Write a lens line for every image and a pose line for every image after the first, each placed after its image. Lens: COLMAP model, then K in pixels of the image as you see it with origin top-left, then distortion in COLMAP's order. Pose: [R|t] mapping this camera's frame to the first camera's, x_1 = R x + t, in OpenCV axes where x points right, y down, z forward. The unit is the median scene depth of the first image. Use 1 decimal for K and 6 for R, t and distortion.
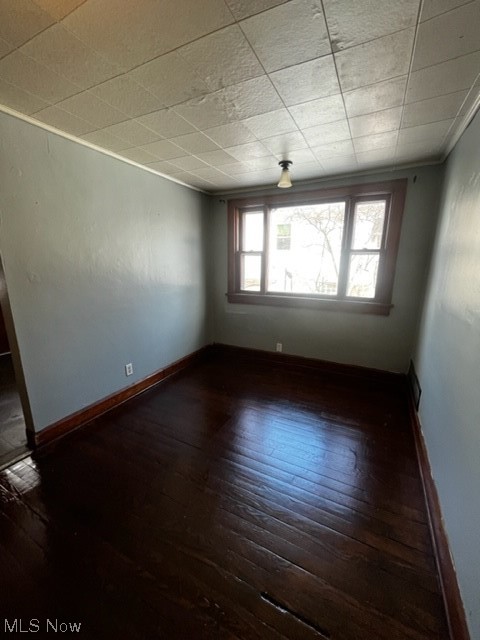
lens RADIAL K [[260.5, 0, 240.8], [0, 260.5, 320.8], [0, 0, 1]] dist [-0.001804, -0.000236]
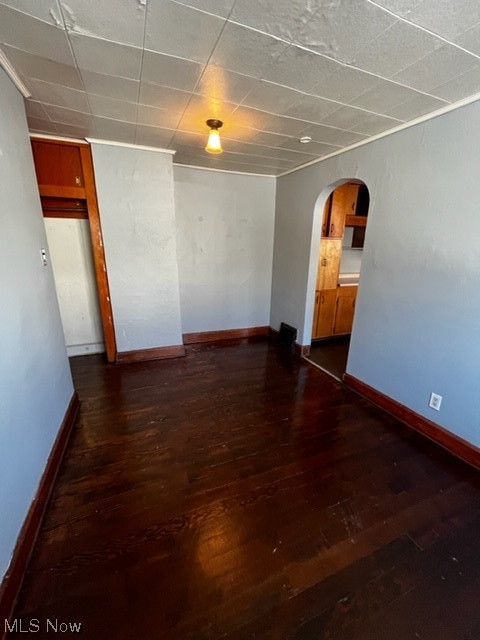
lens RADIAL K [[260.5, 0, 240.8], [0, 260.5, 320.8], [0, 0, 1]] dist [-0.001804, -0.000236]
pose [[-0.638937, 0.195826, -0.743917, 0.508908], [-0.195490, 0.893974, 0.403230, -0.246384], [0.744005, 0.403067, -0.532911, 1.068379]]
